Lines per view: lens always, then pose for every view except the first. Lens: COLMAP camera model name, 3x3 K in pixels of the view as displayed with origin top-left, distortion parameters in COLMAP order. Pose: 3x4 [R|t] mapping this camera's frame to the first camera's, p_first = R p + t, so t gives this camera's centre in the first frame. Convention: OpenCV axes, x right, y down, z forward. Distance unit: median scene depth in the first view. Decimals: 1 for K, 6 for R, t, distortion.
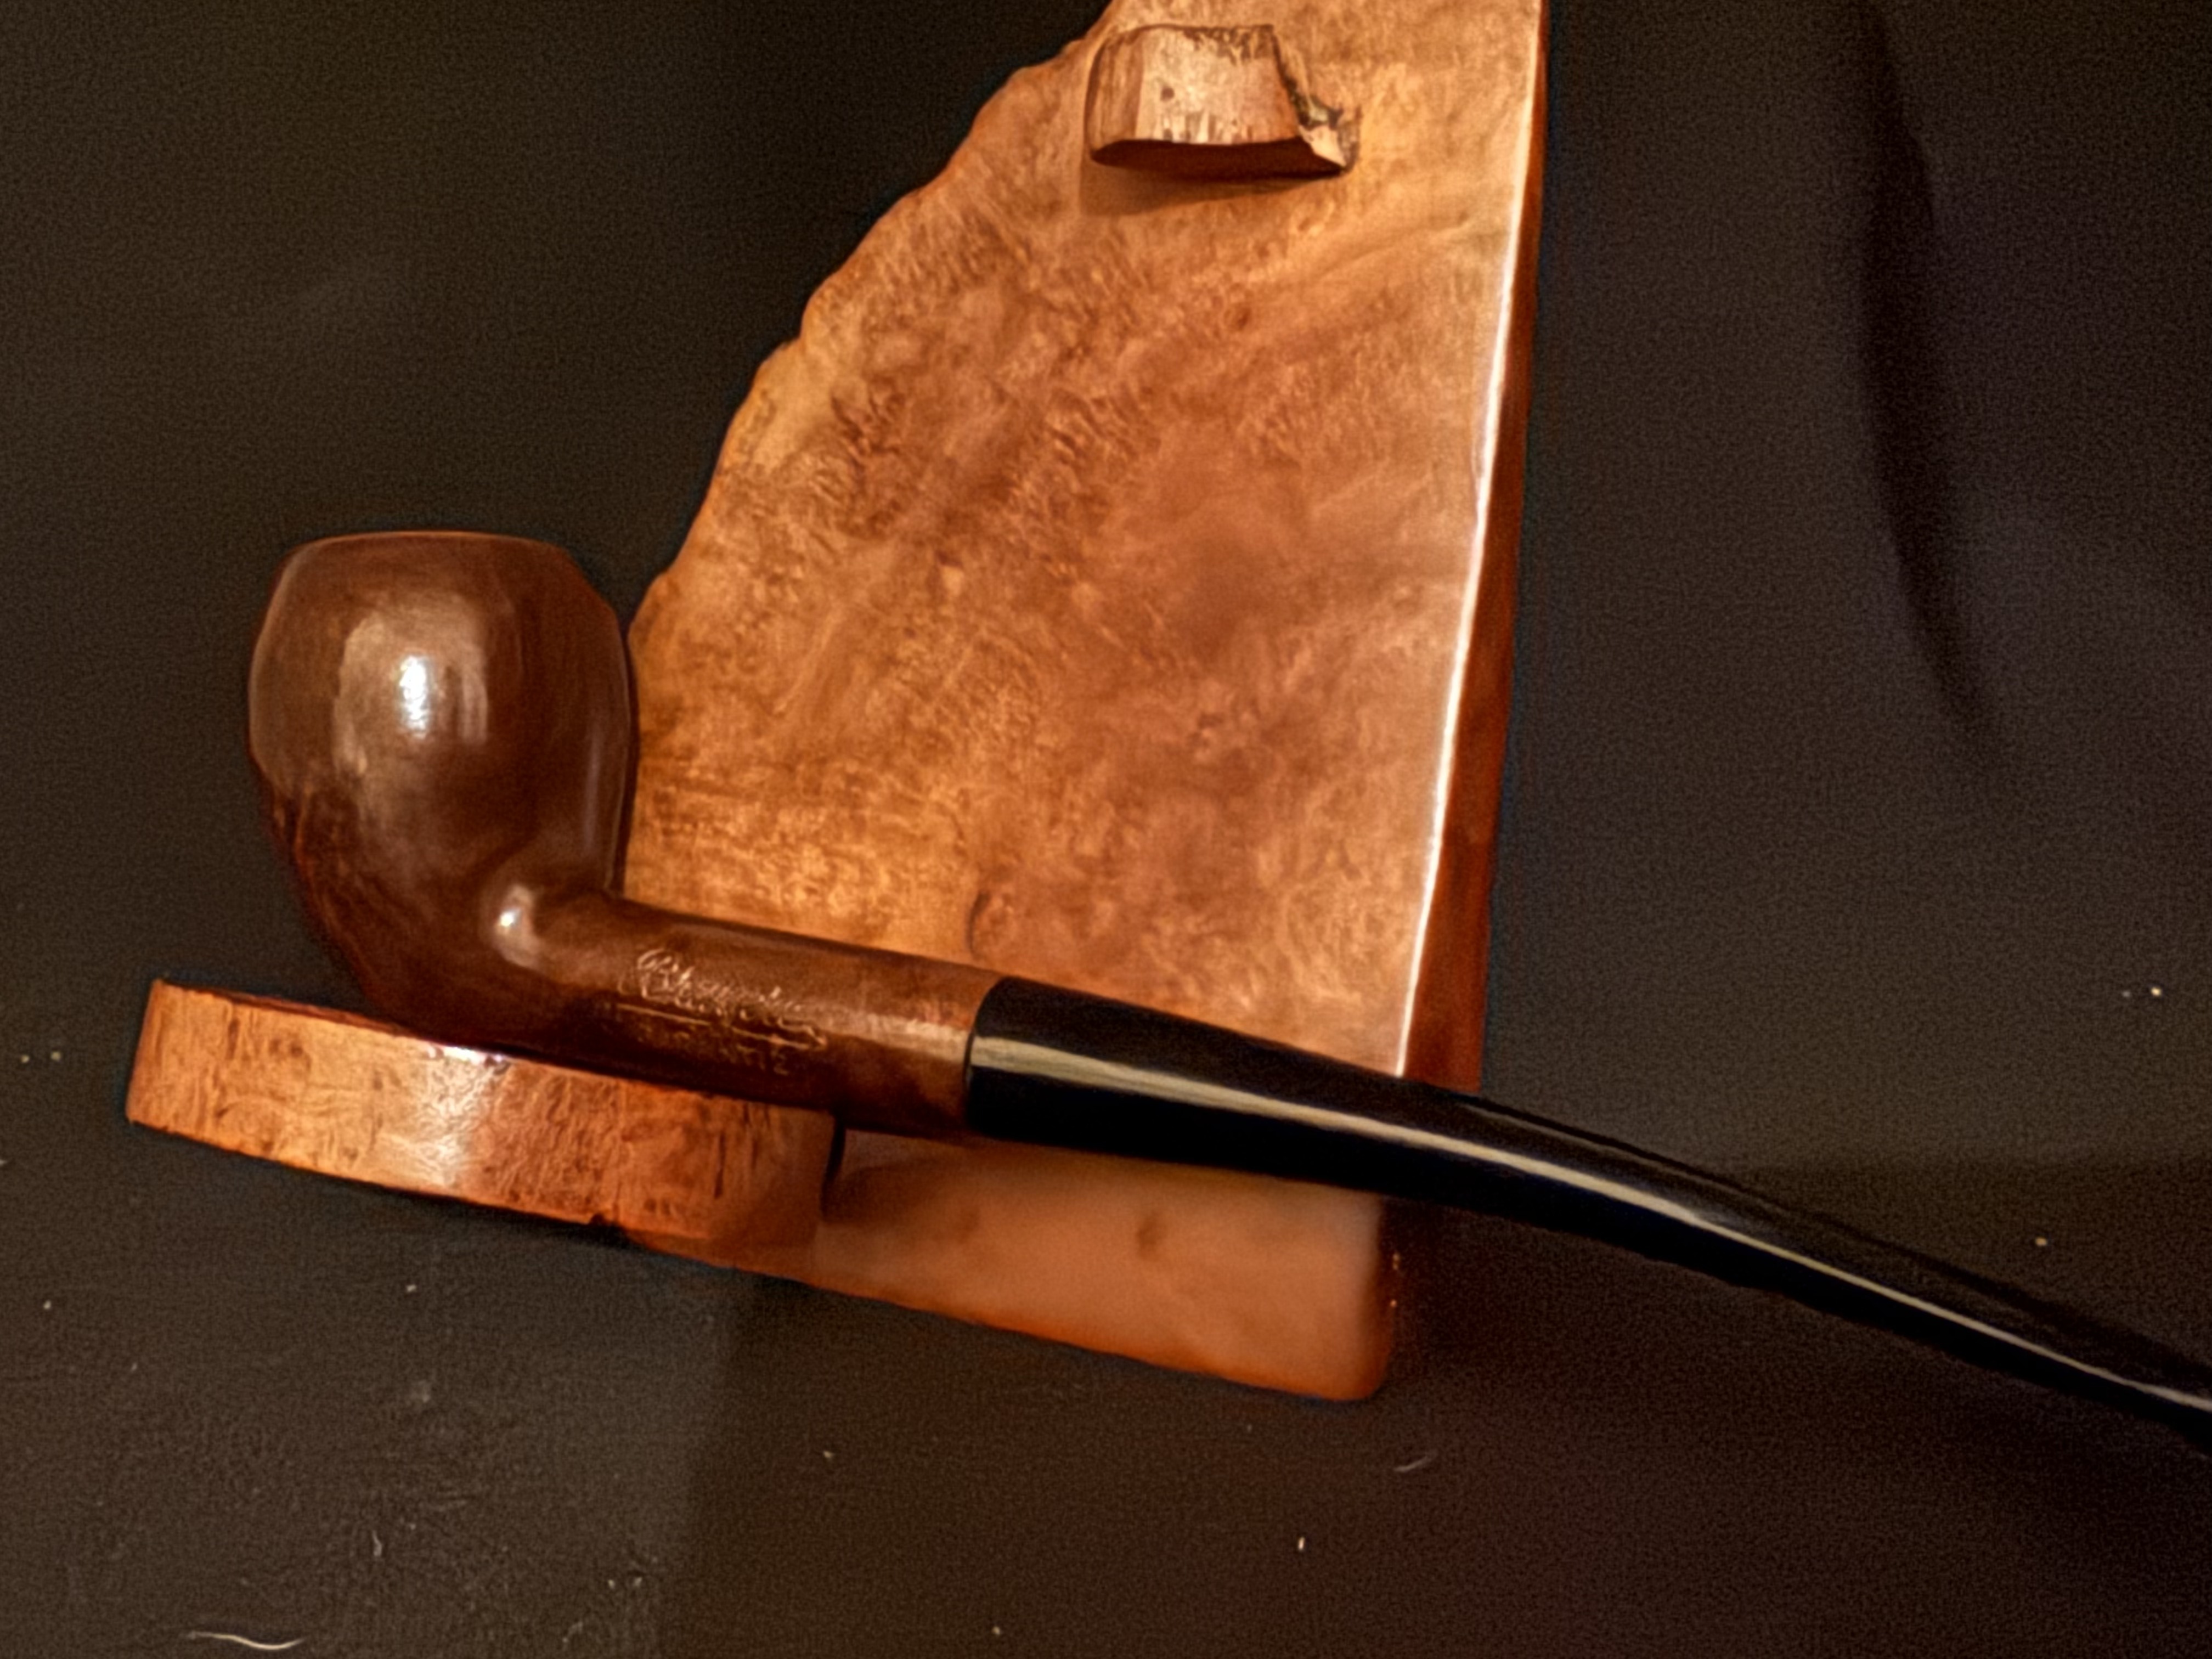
lens RADIAL K [[2345.6, 0, 896.5], [0, 2345.6, 843.5], [0, 0, 1]] dist [0.002622, 0.000000]
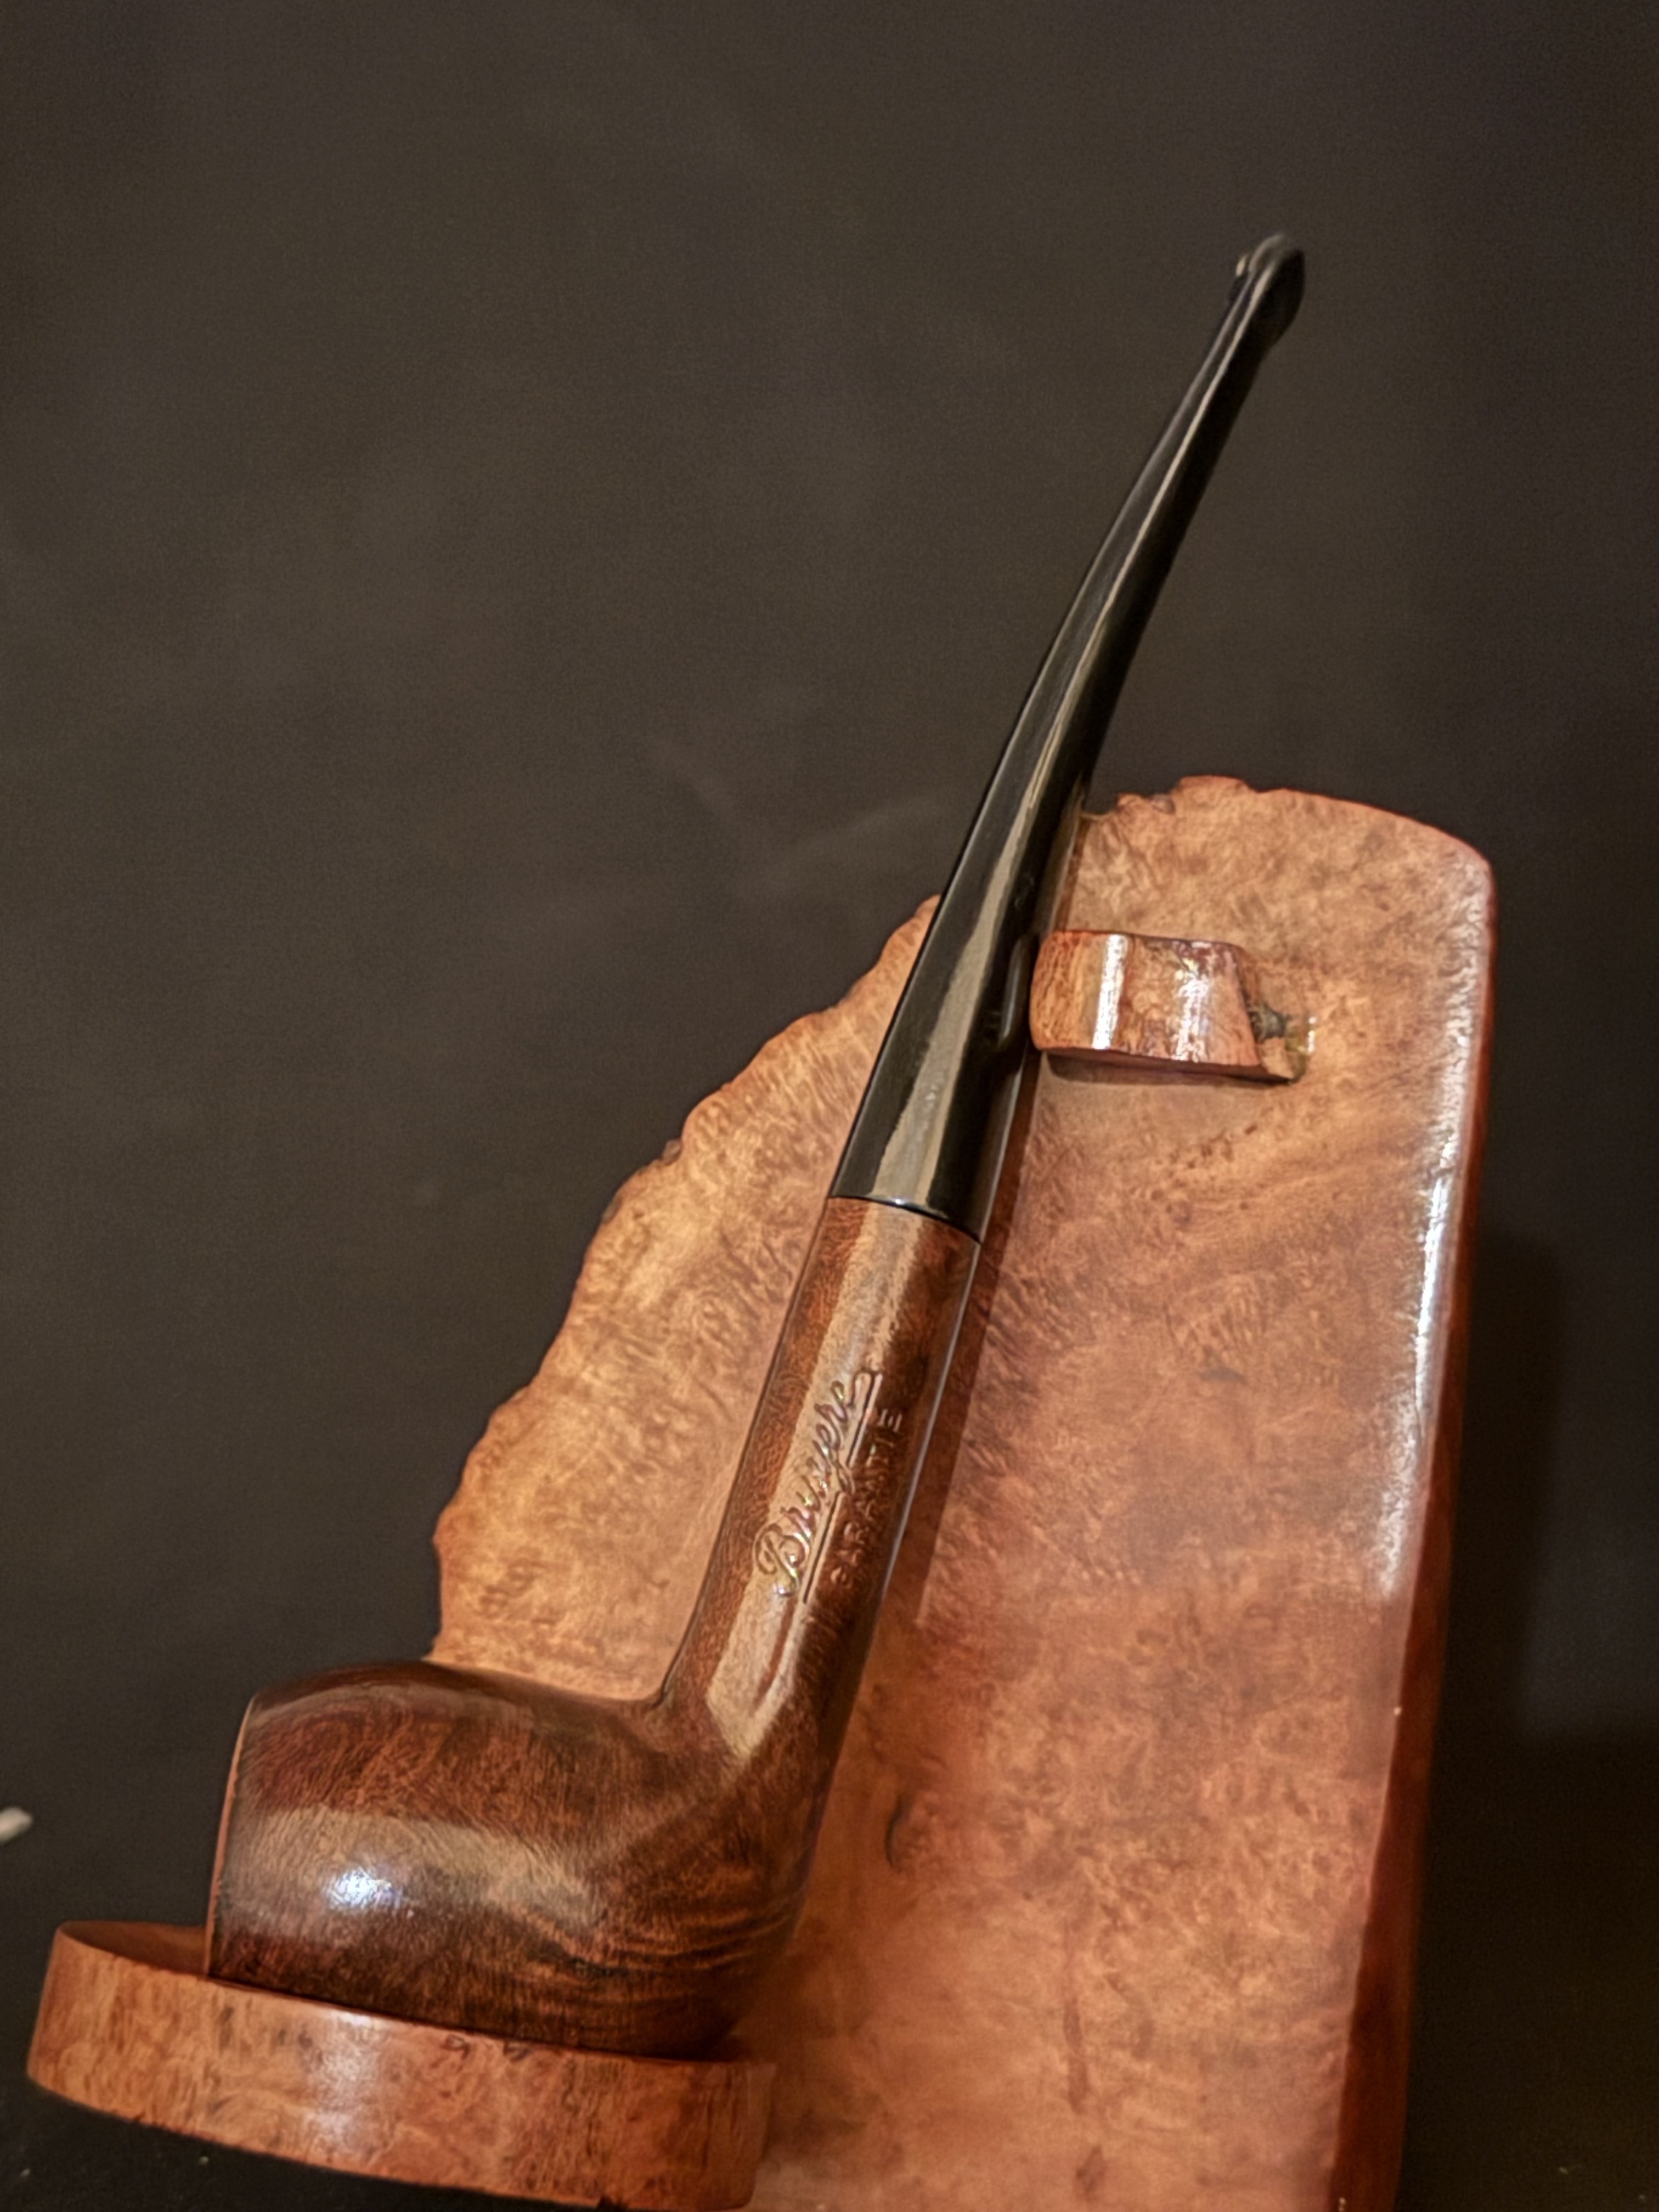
lens RADIAL K [[4036.2, 0, 860.0], [0, 4036.2, 1141.4], [0, 0, 1]] dist [0.155521, 0.000000]
pose [[0.981402, 0.019442, 0.190975, -0.300437], [-0.019646, 0.999807, -0.000823, -0.245176], [-0.190954, -0.002944, 0.981595, -0.613418]]
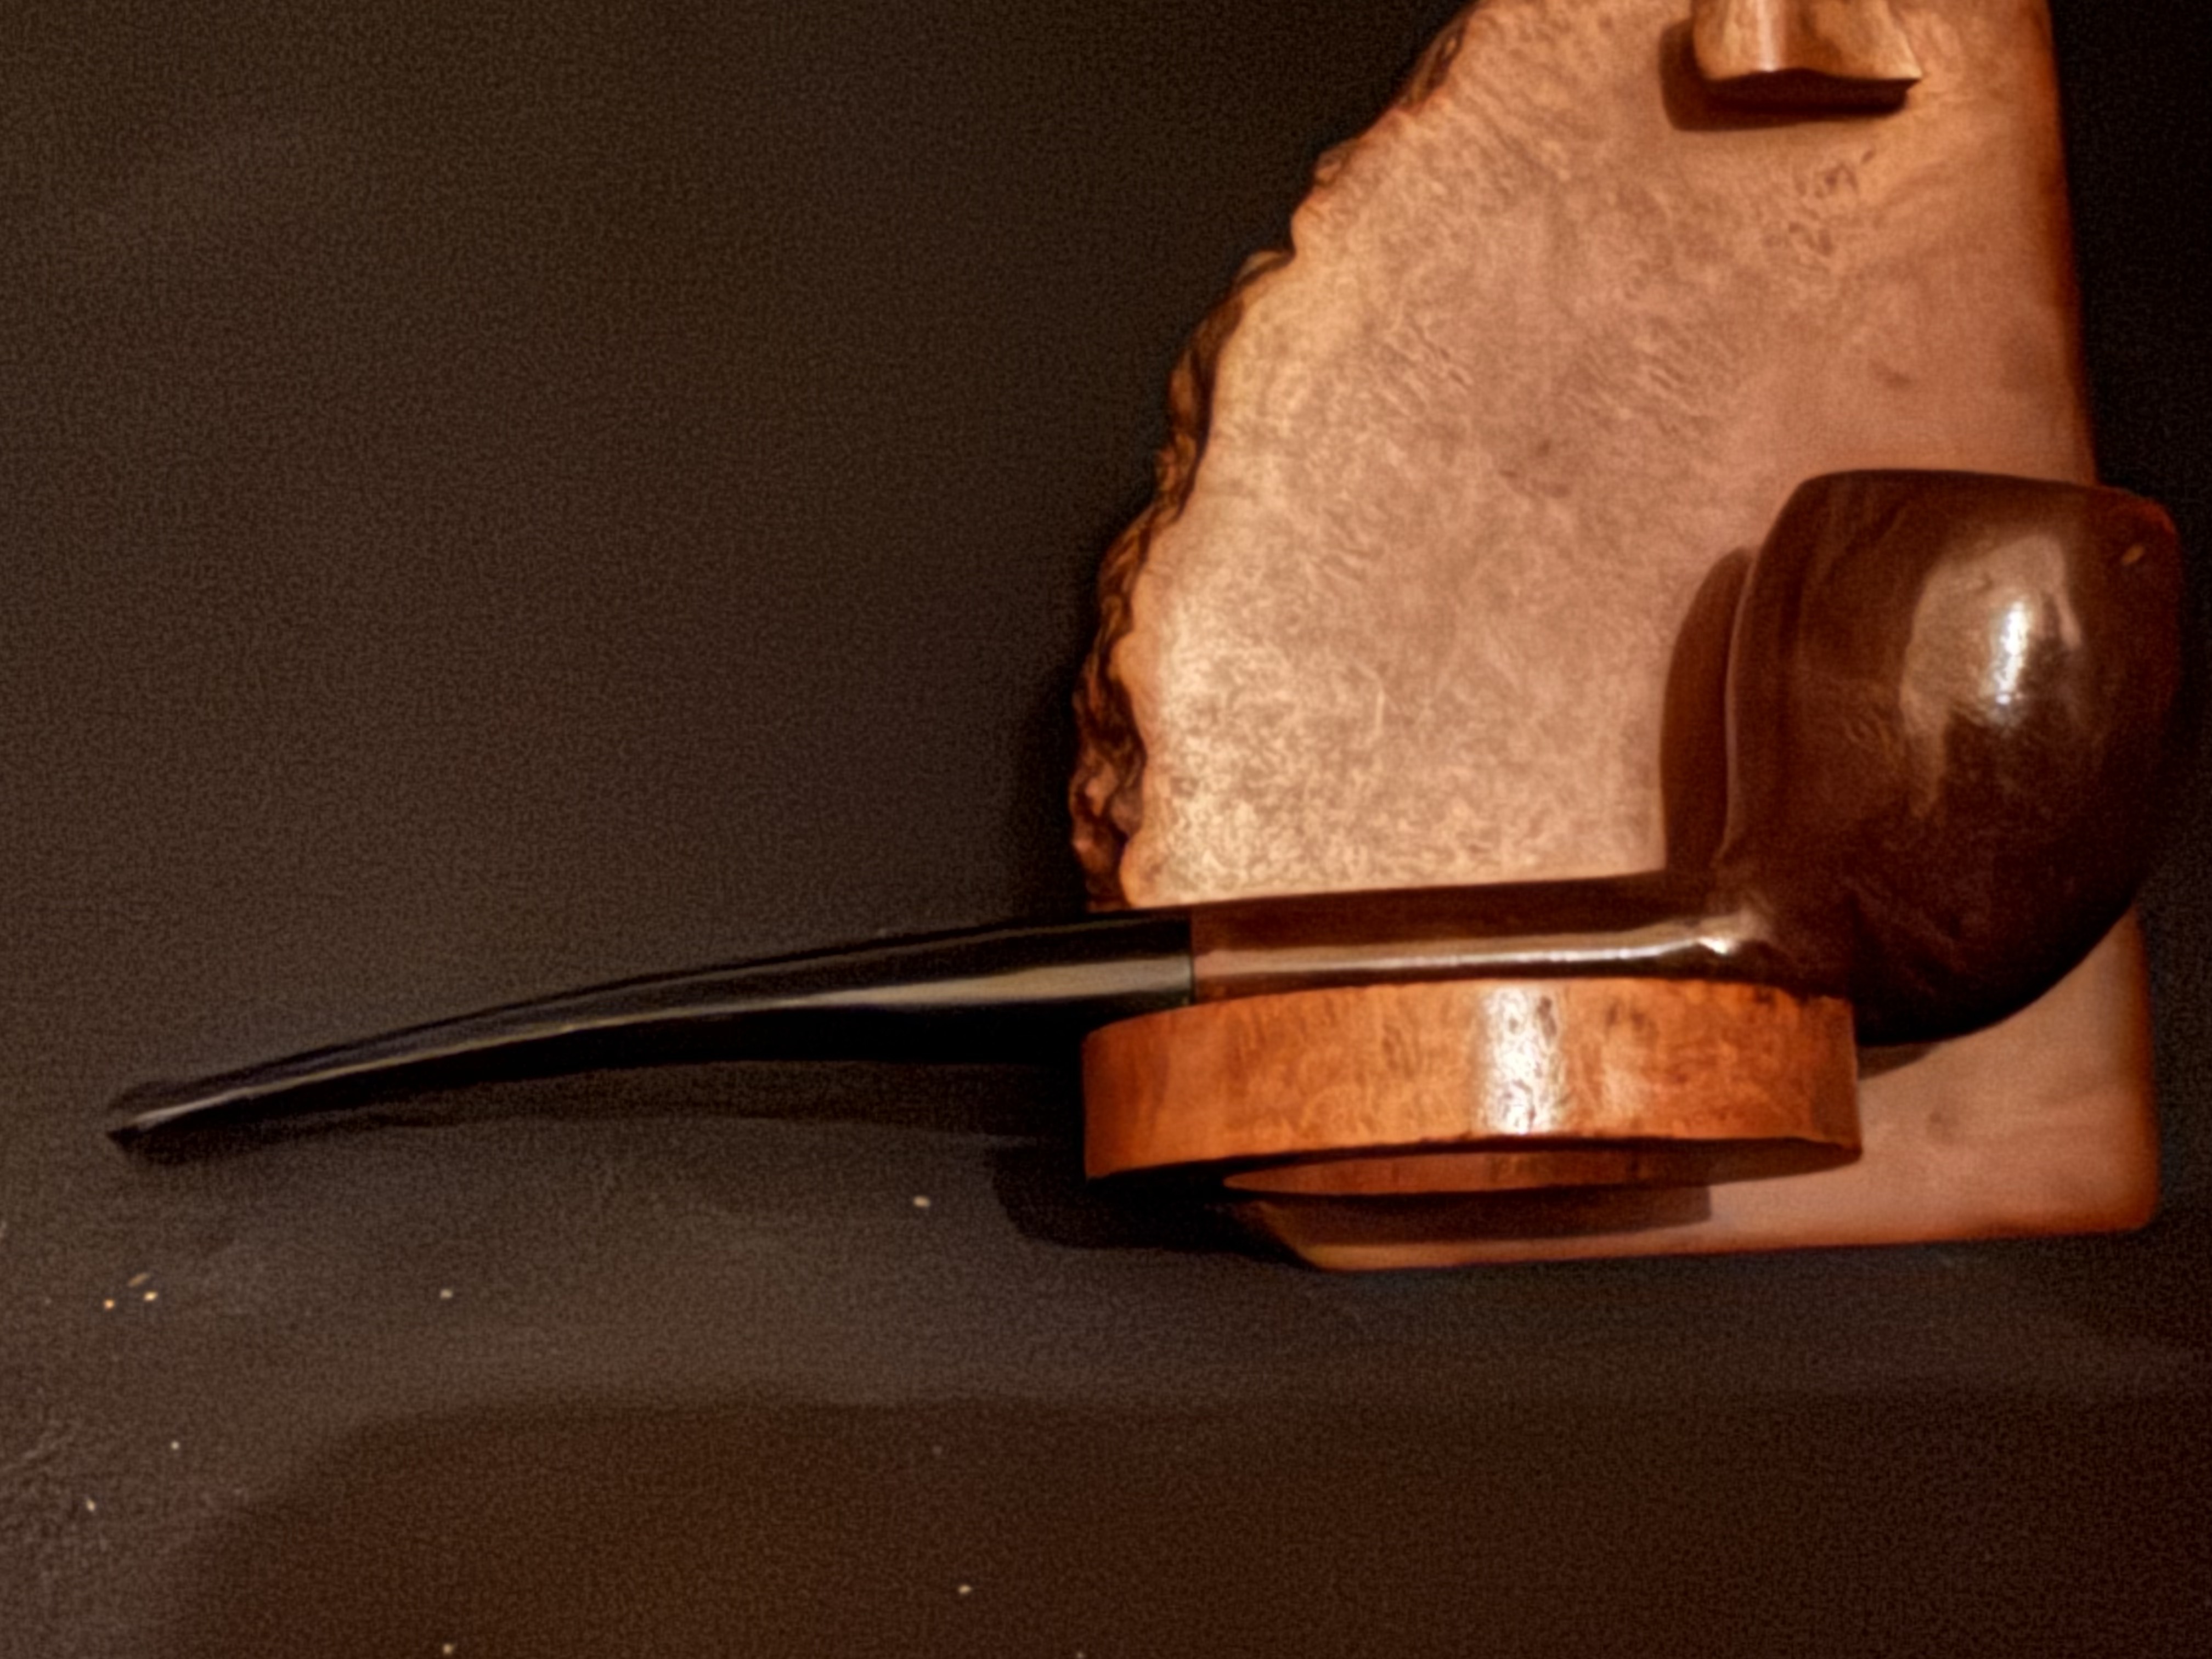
lens RADIAL K [[3185.1, 0, 951.0], [0, 3185.1, 809.9], [0, 0, 1]] dist [0.037504, 0.000000]
pose [[0.784541, -0.094734, 0.612797, -1.020908], [0.117571, 0.993060, 0.002997, -0.024169], [-0.608828, 0.069696, 0.790235, 0.130319]]
